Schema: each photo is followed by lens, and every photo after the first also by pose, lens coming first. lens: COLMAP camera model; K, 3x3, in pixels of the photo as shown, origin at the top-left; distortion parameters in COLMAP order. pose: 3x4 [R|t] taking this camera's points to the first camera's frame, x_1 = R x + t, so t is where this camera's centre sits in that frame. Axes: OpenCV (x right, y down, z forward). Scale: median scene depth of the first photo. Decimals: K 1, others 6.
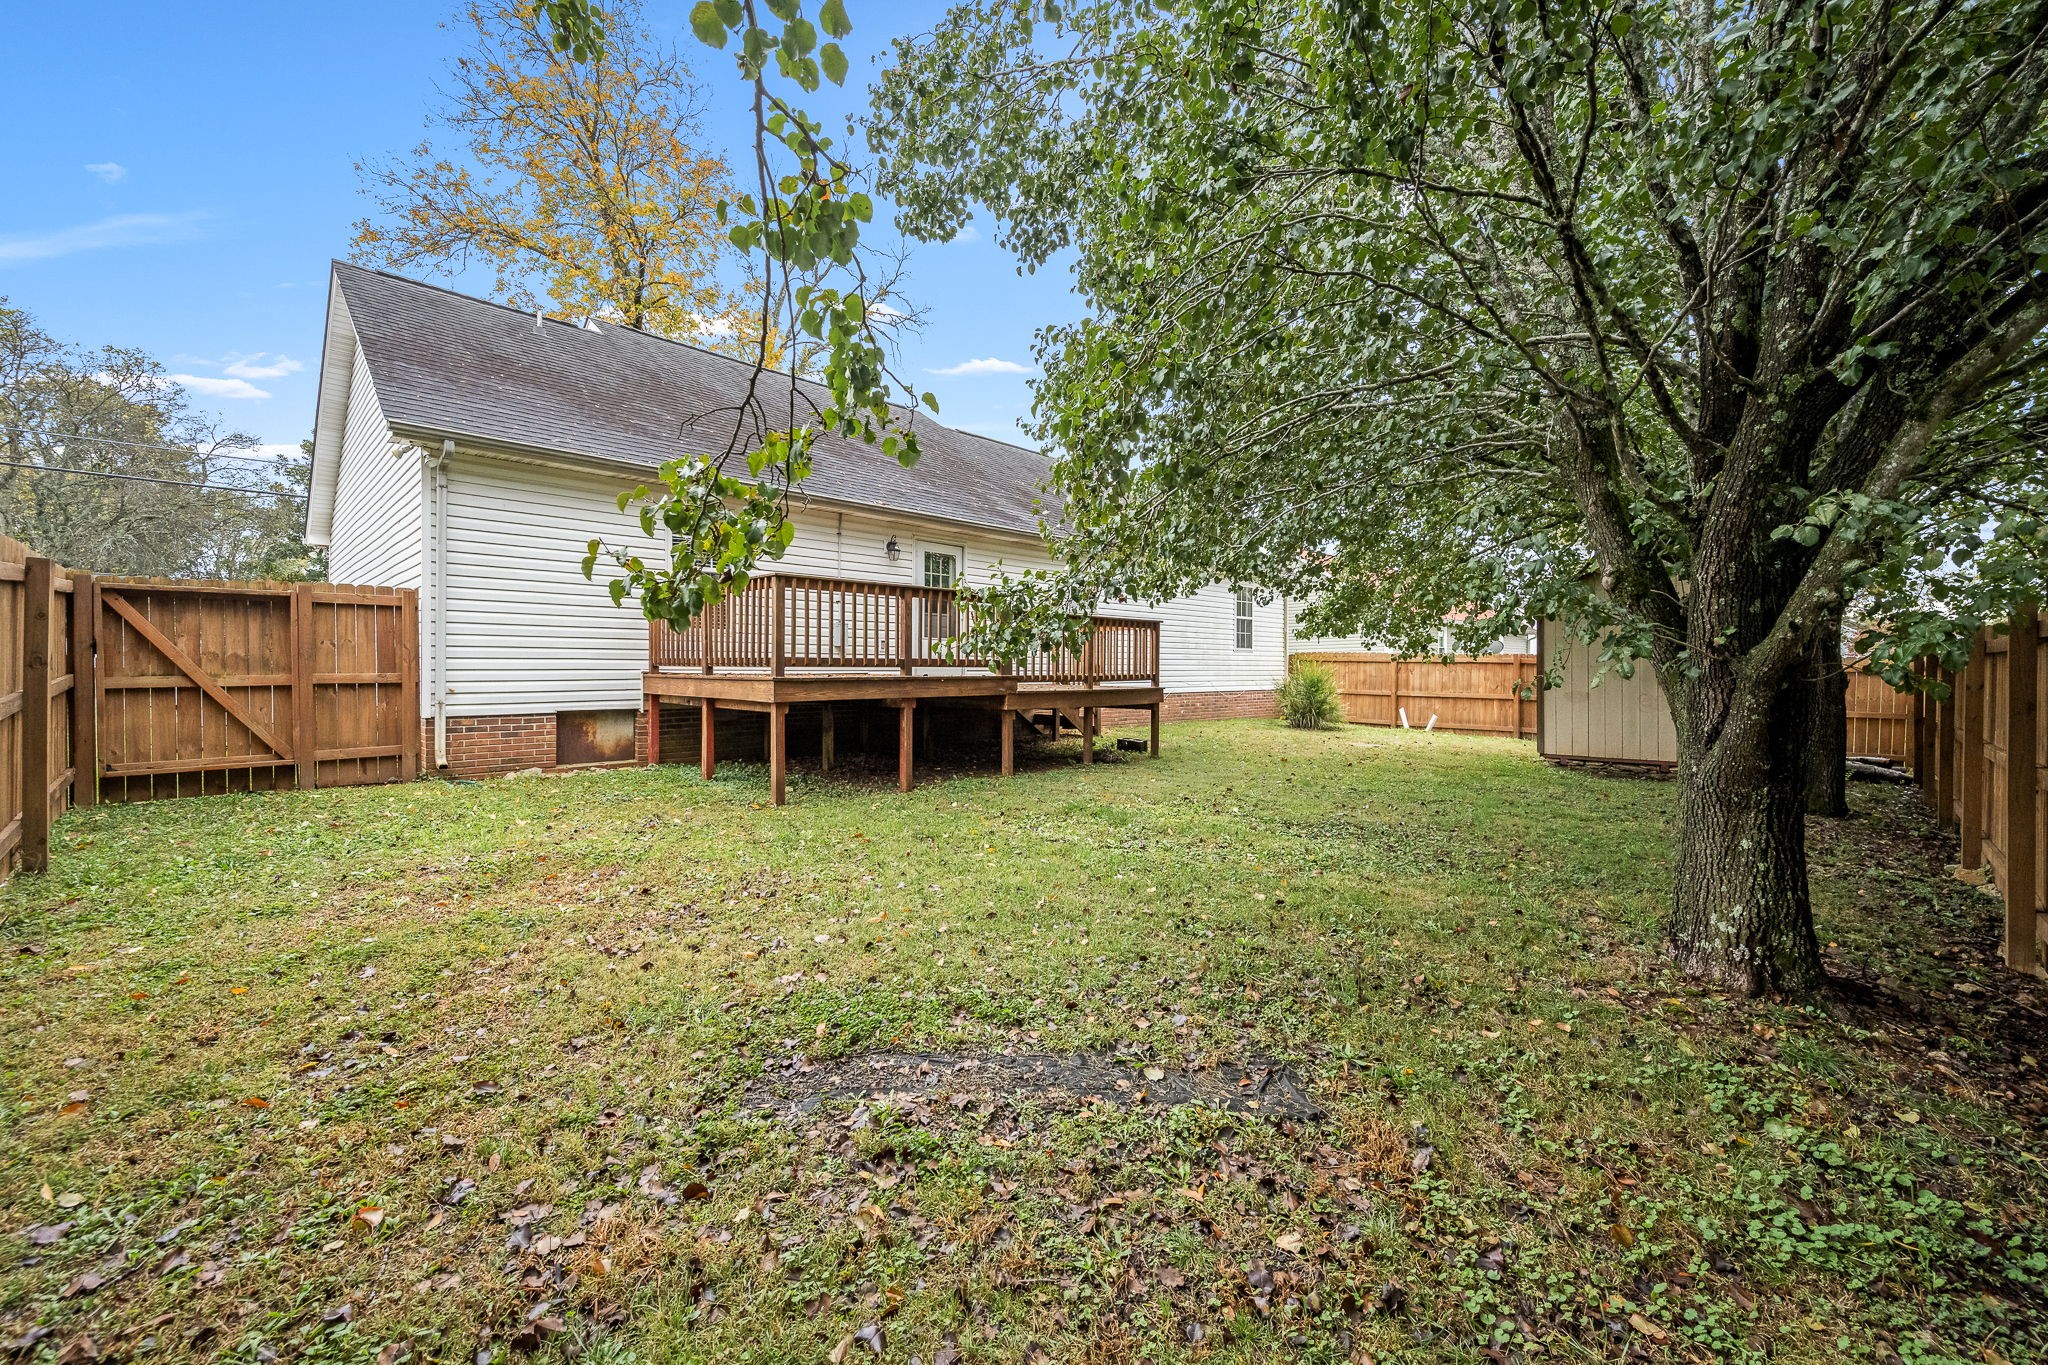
lens RADIAL K [[814.0, 0, 1028.2], [0, 814.0, 676.5], [0, 0, 1]] dist [0.000155, -0.000257]
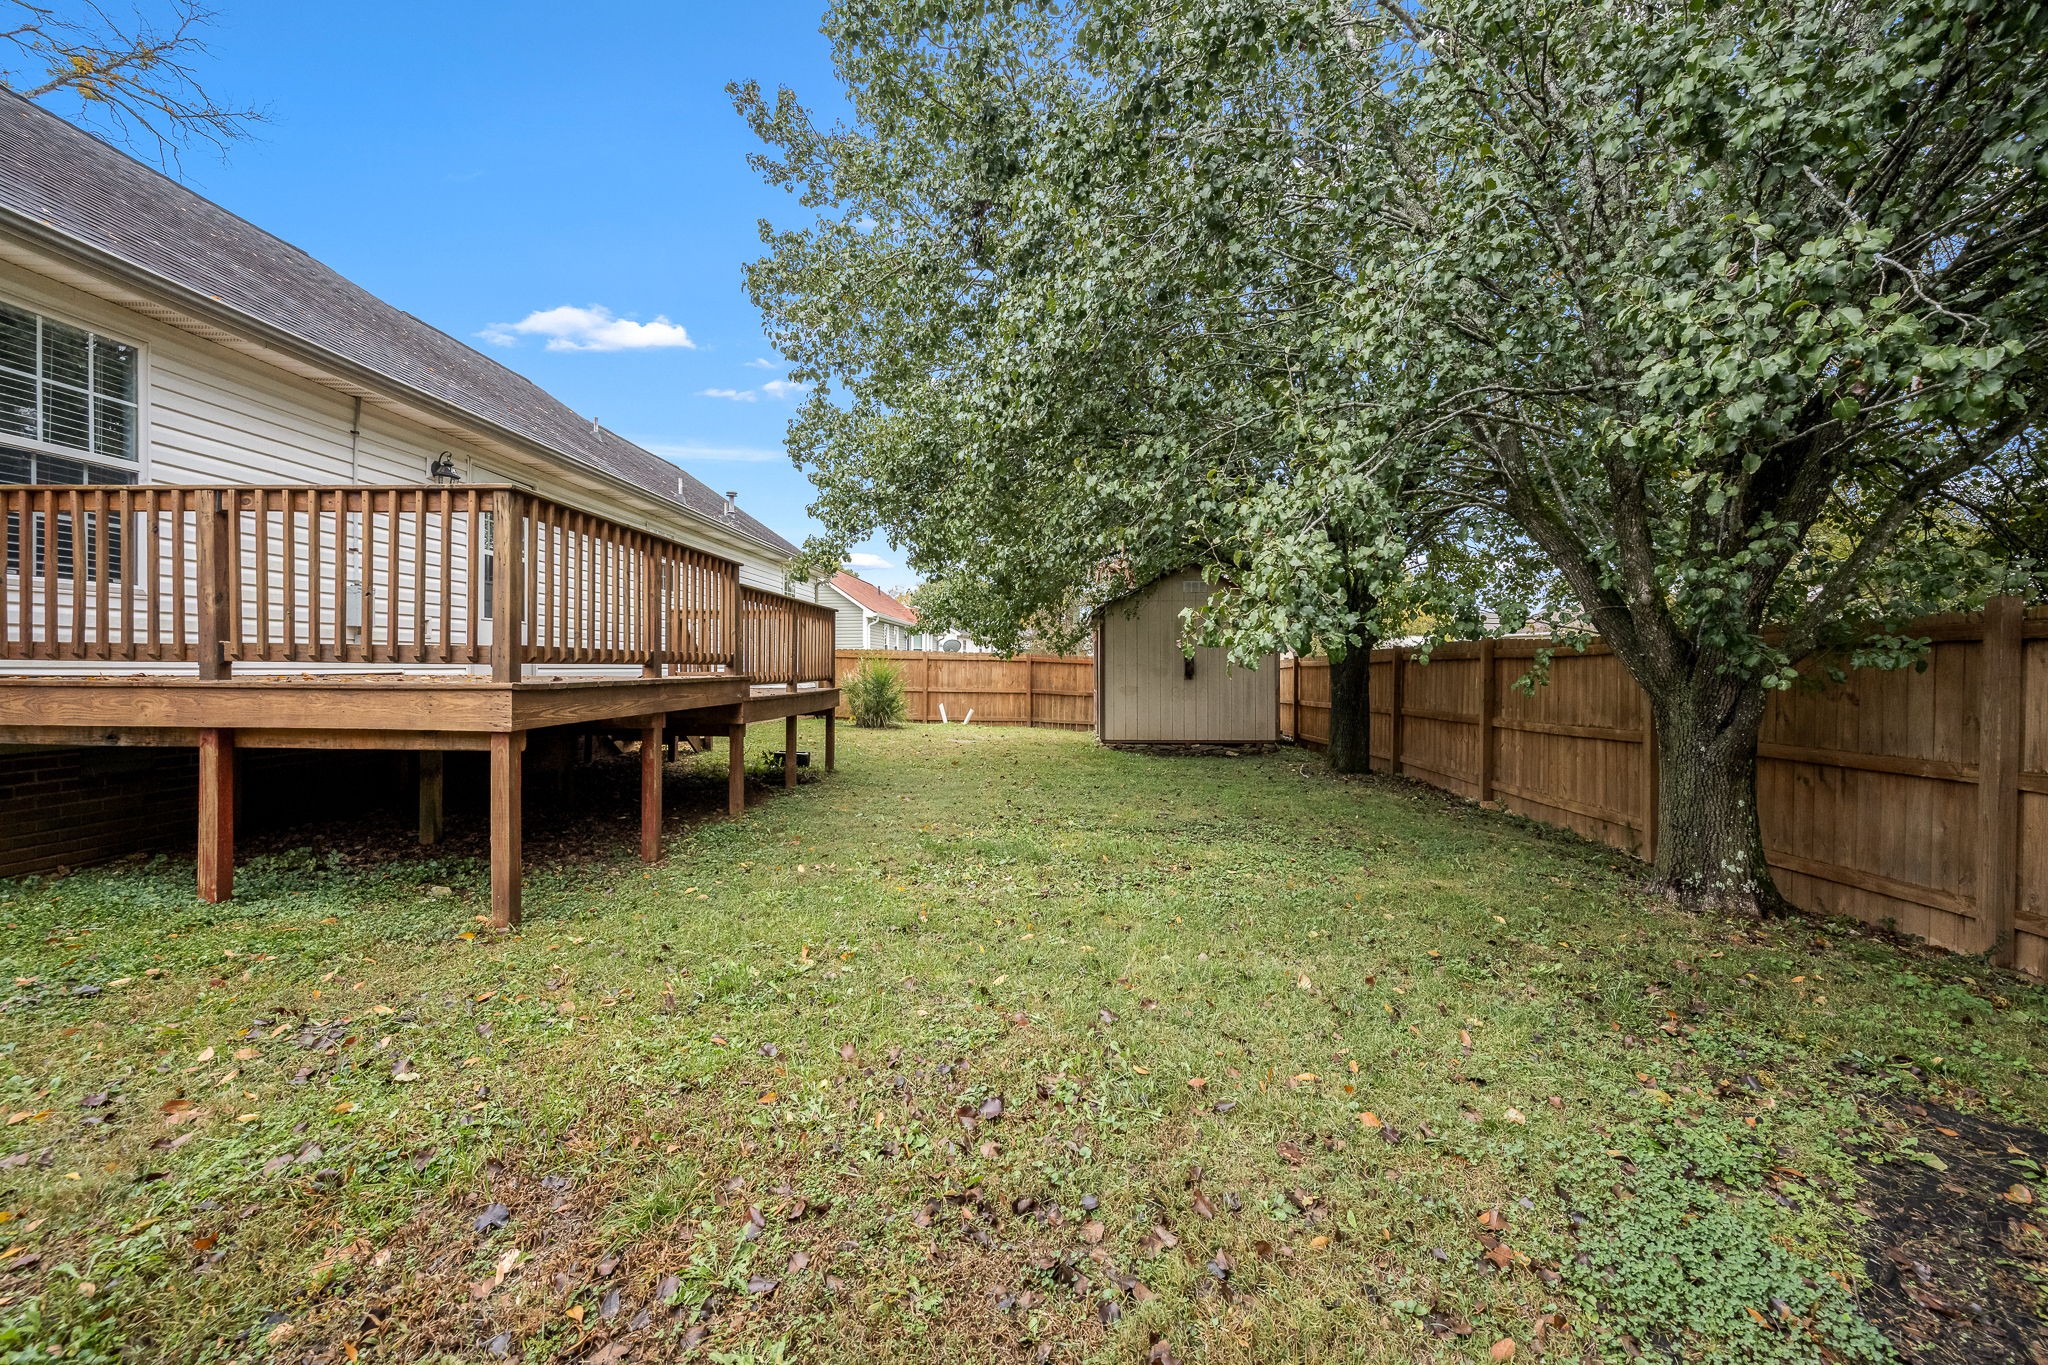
lens RADIAL K [[814.0, 0, 1013.9], [0, 814.0, 671.7], [0, 0, 1]] dist [0.000155, -0.000257]
pose [[0.739455, -0.002600, 0.673200, -0.370592], [0.002880, 0.999996, 0.000698, -0.005290], [-0.673199, 0.001422, 0.739460, 0.342233]]
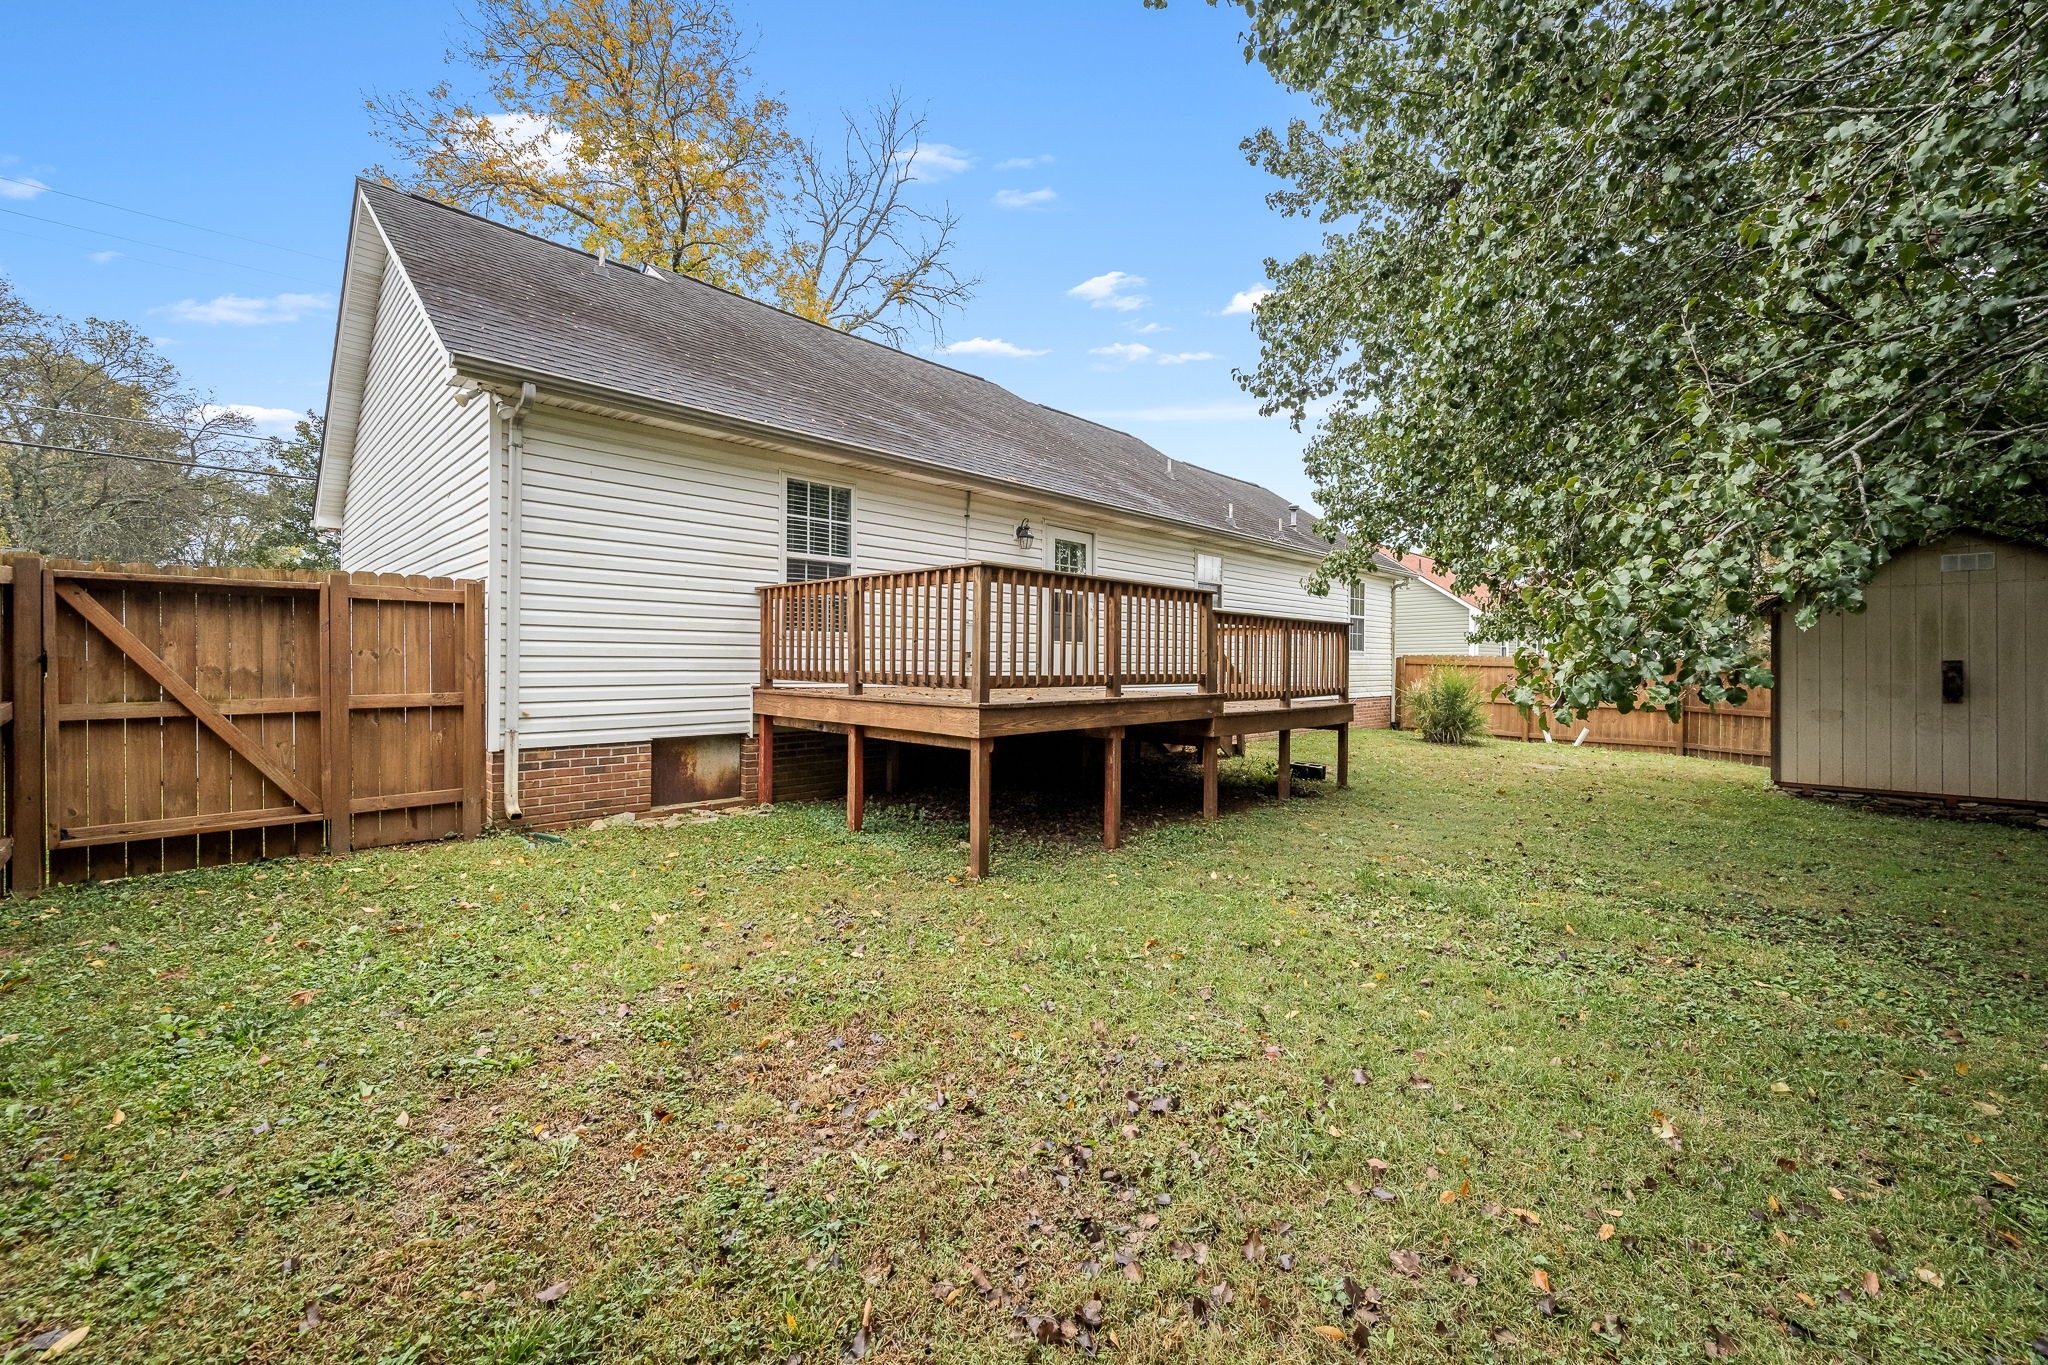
lens RADIAL K [[814.0, 0, 1020.1], [0, 814.0, 668.3], [0, 0, 1]] dist [0.000155, -0.000257]
pose [[0.999980, 0.005177, 0.003734, -0.242293], [-0.005170, 0.999985, -0.001775, -0.026109], [-0.003744, 0.001755, 0.999991, 0.231348]]
